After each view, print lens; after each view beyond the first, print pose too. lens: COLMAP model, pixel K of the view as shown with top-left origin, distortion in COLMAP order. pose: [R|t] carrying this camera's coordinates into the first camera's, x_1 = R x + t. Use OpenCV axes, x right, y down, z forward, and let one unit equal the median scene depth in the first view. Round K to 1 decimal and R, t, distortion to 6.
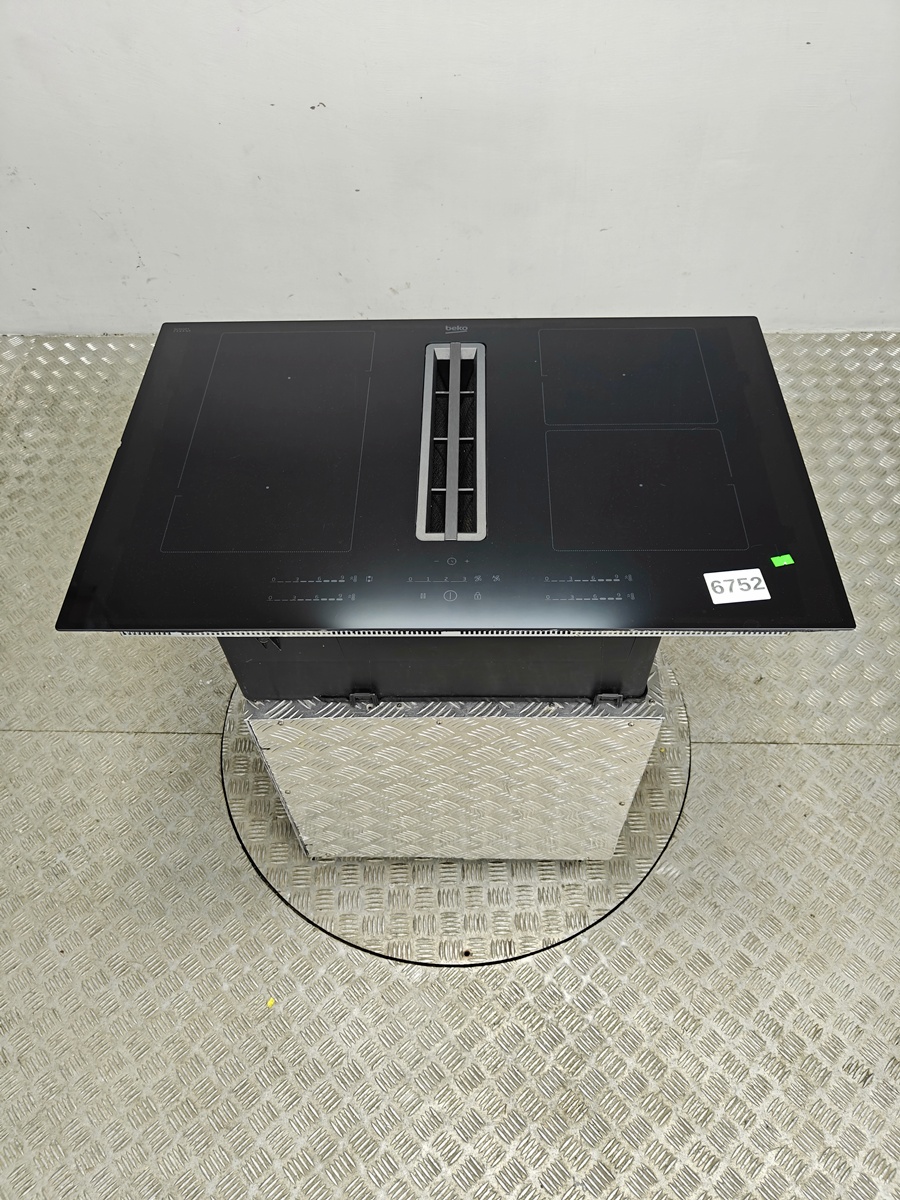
lens RADIAL K [[863.3, 0, 452.4], [0, 863.3, 604.7], [0, 0, 1]] dist [-0.003885, 0.012326]
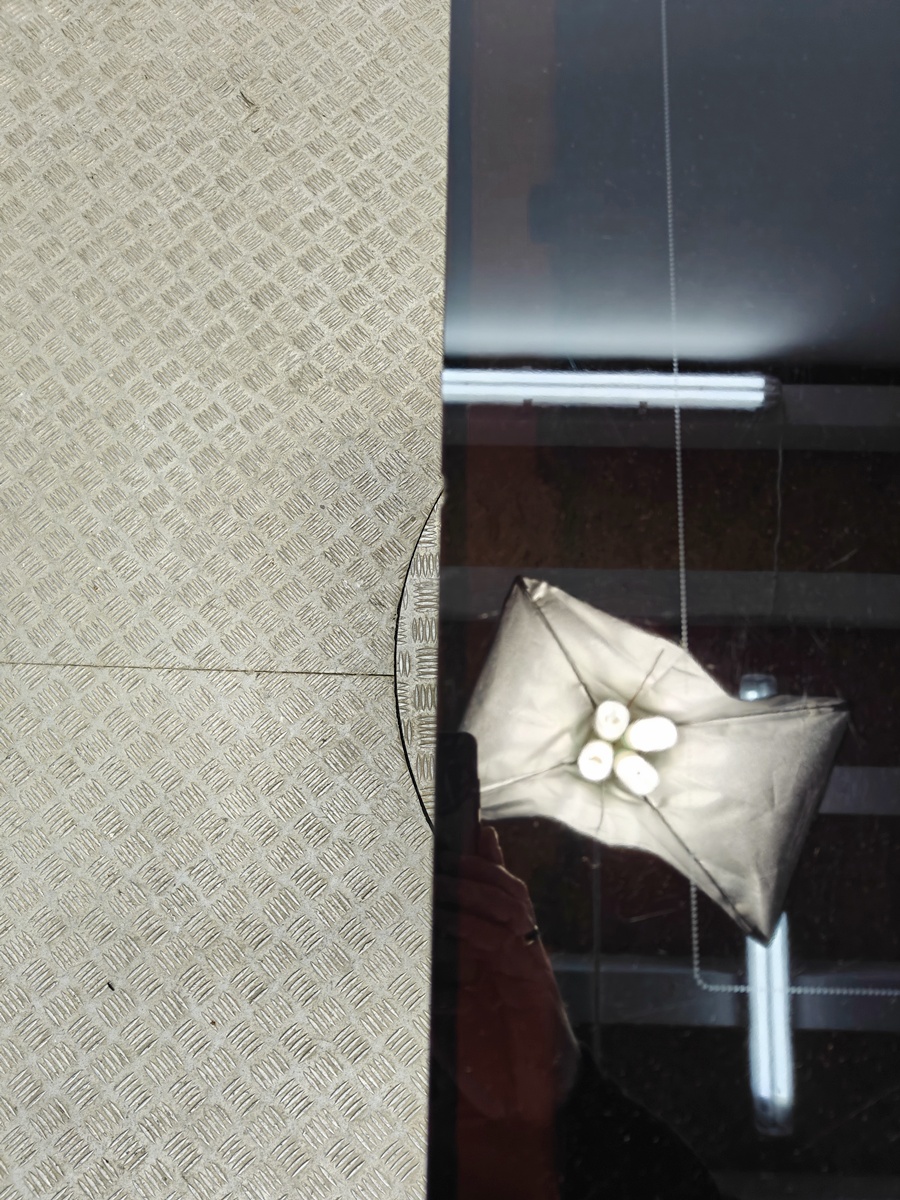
lens RADIAL K [[863.3, 0, 428.6], [0, 863.3, 601.5], [0, 0, 1]] dist [-0.003885, 0.012326]
pose [[0.999718, 0.006790, 0.022745, -0.285626], [-0.015847, 0.904313, 0.426576, -0.195841], [-0.017672, -0.426816, 0.904166, 0.494750]]
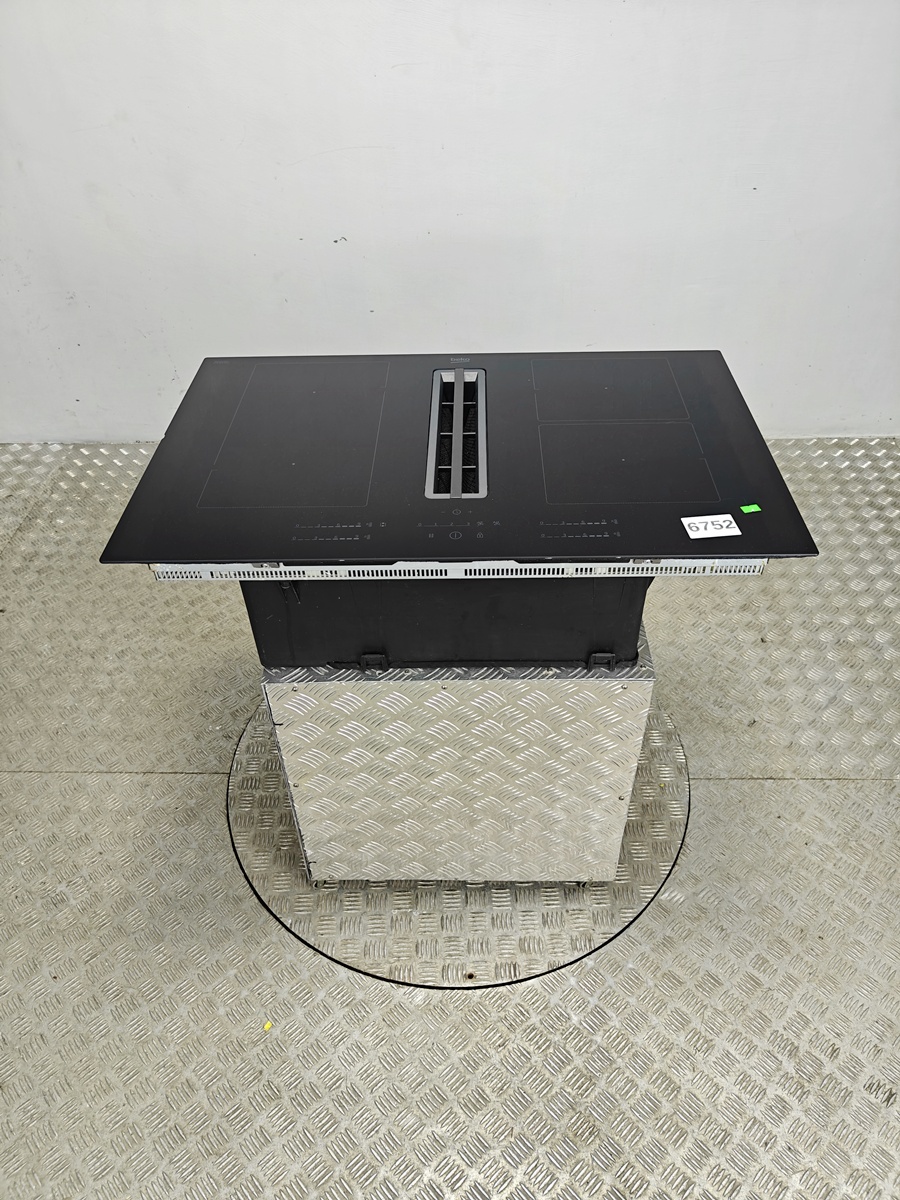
lens RADIAL K [[863.3, 0, 456.4], [0, 863.3, 597.0], [0, 0, 1]] dist [-0.003885, 0.012326]
pose [[0.999994, 0.000676, 0.003418, -0.002821], [0.000077, 0.976484, -0.215590, 0.185500], [-0.003483, 0.215589, 0.976478, -0.044178]]
